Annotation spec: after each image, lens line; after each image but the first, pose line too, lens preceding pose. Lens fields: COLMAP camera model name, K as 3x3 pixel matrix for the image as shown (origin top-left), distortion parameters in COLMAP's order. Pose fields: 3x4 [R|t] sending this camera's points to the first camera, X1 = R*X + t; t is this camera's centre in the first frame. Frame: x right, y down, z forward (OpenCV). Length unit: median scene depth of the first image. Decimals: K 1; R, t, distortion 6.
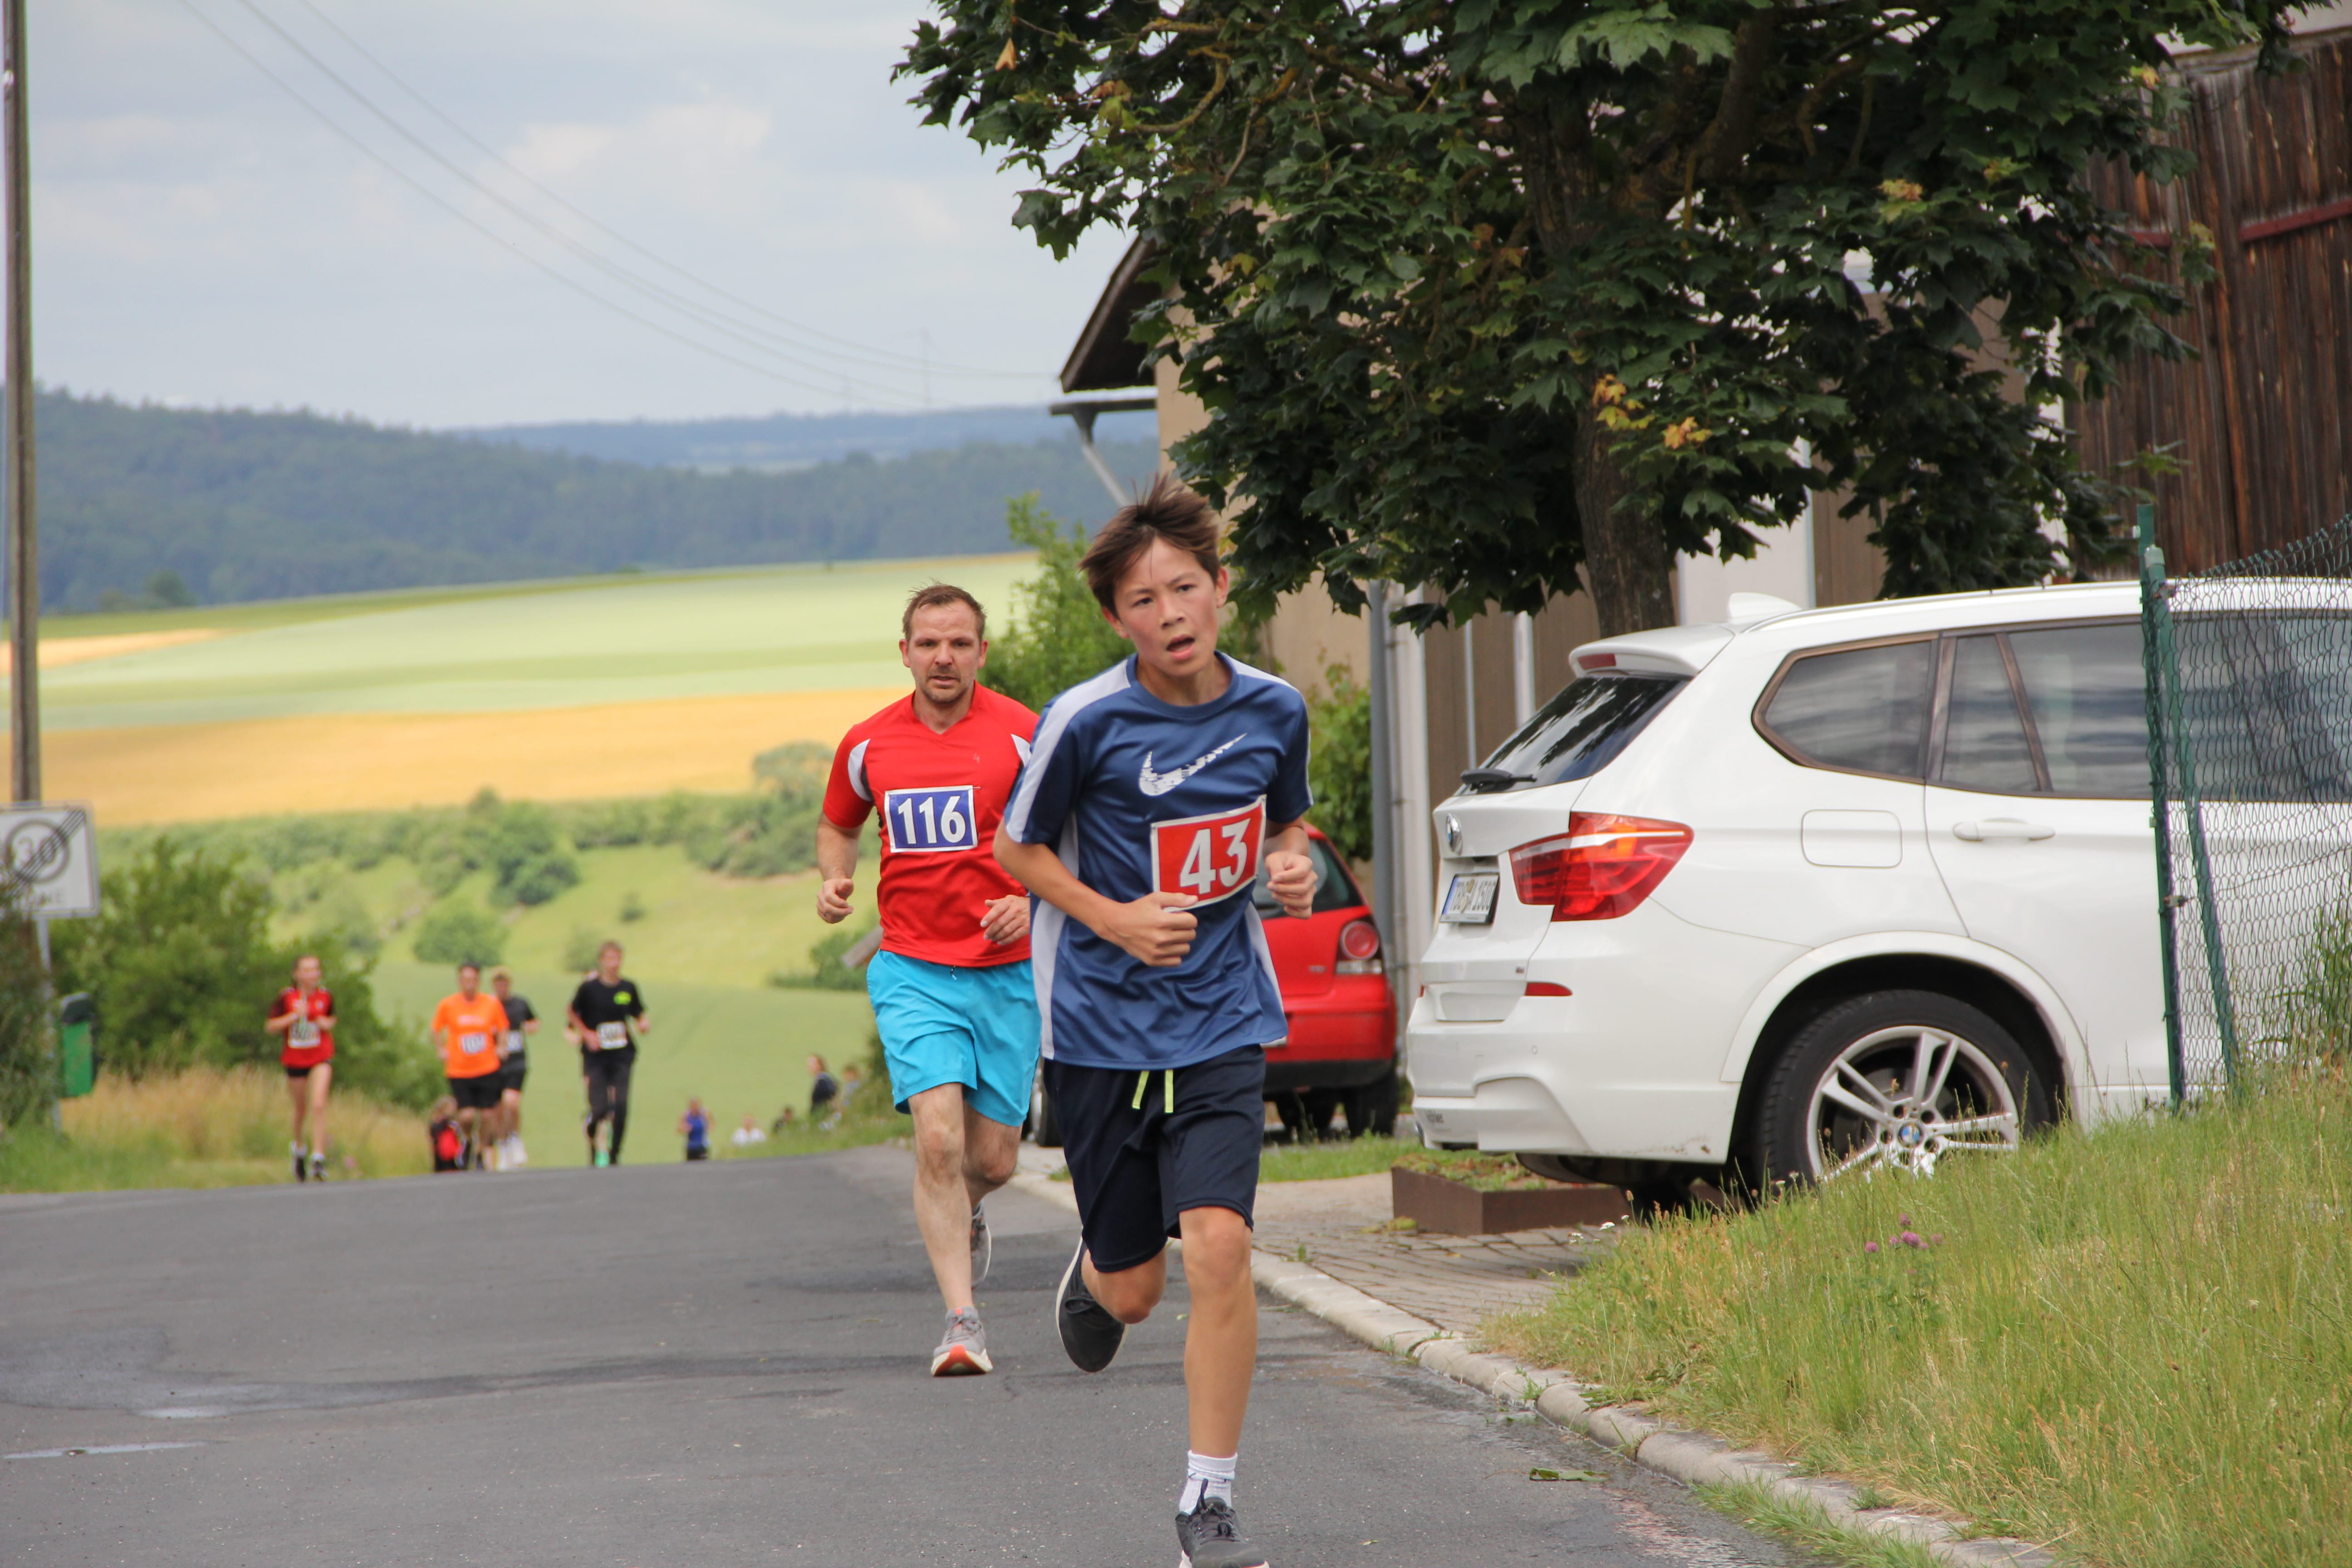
lens RADIAL K [[12726.4, 0, 1176.0], [0, 12726.4, 784.0], [0, 0, 1]] dist [1.971864, -9.511906]
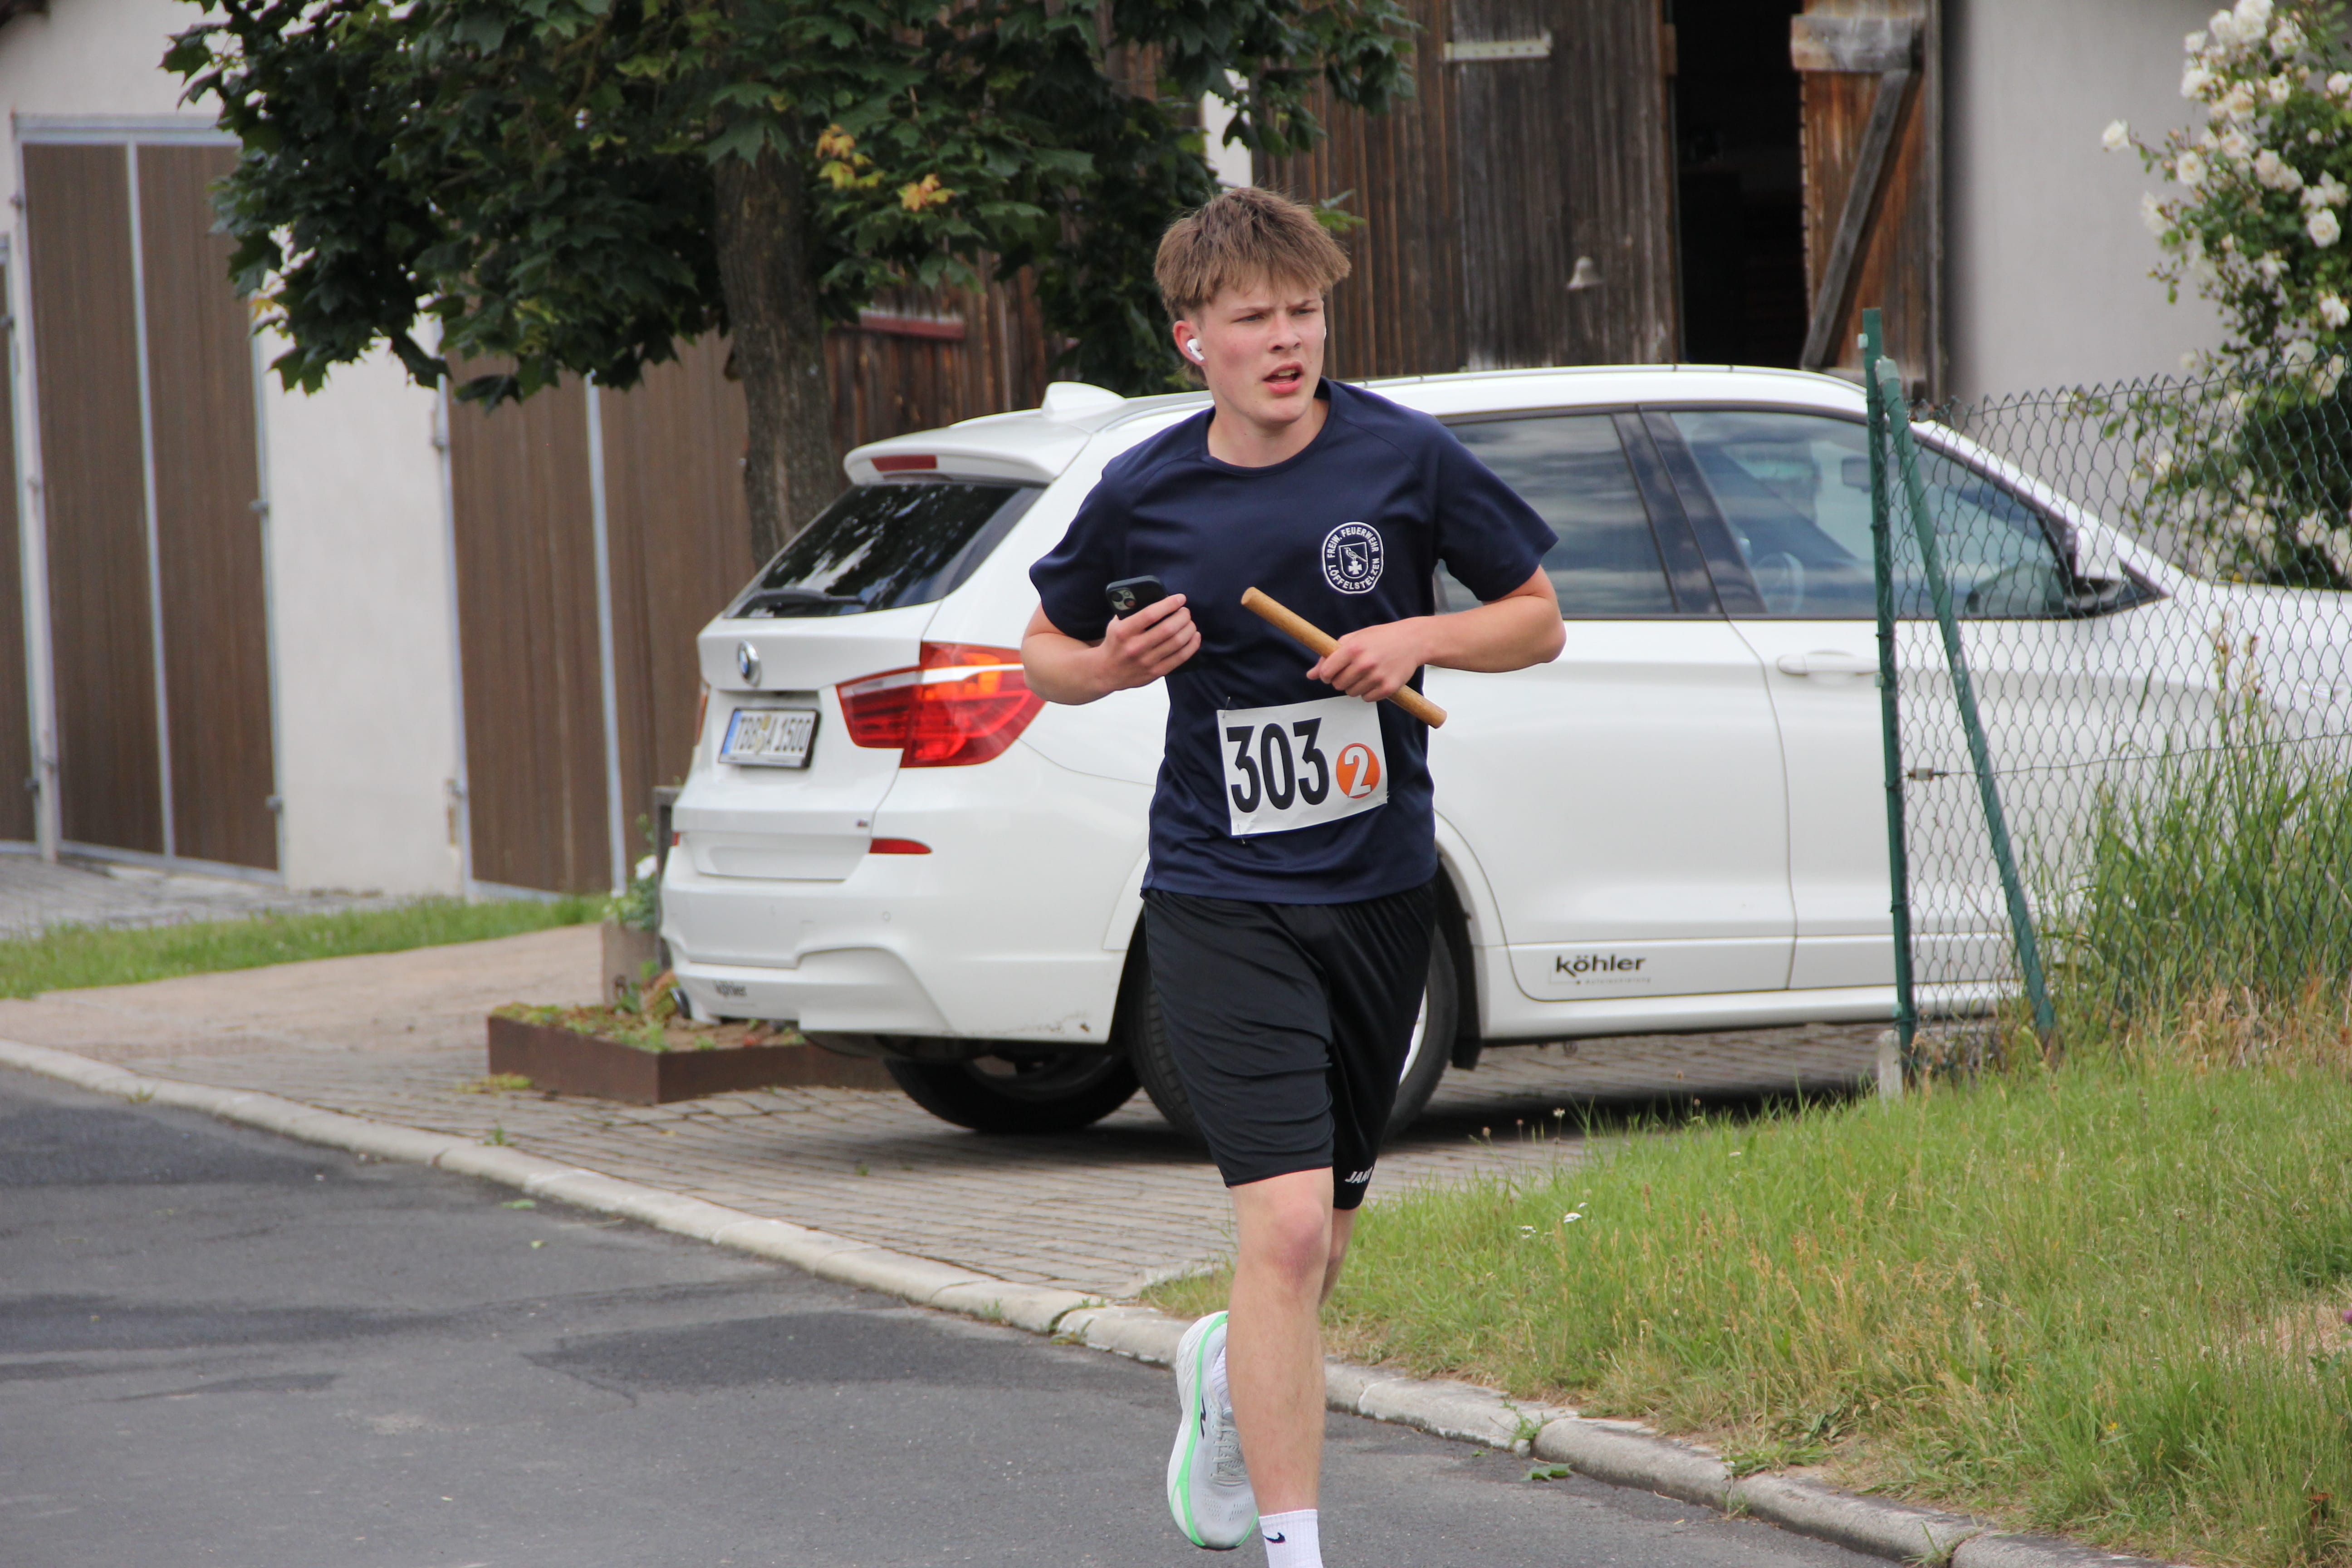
lens RADIAL K [[12022.6, 0, 1176.0], [0, 12022.6, 784.0], [0, 0, 1]] dist [1.784176, -8.525020]
pose [[0.981002, -0.012708, 0.193580, -0.104255], [0.006501, 0.999445, 0.032668, -0.013890], [-0.193888, -0.030789, 0.980540, 0.182091]]
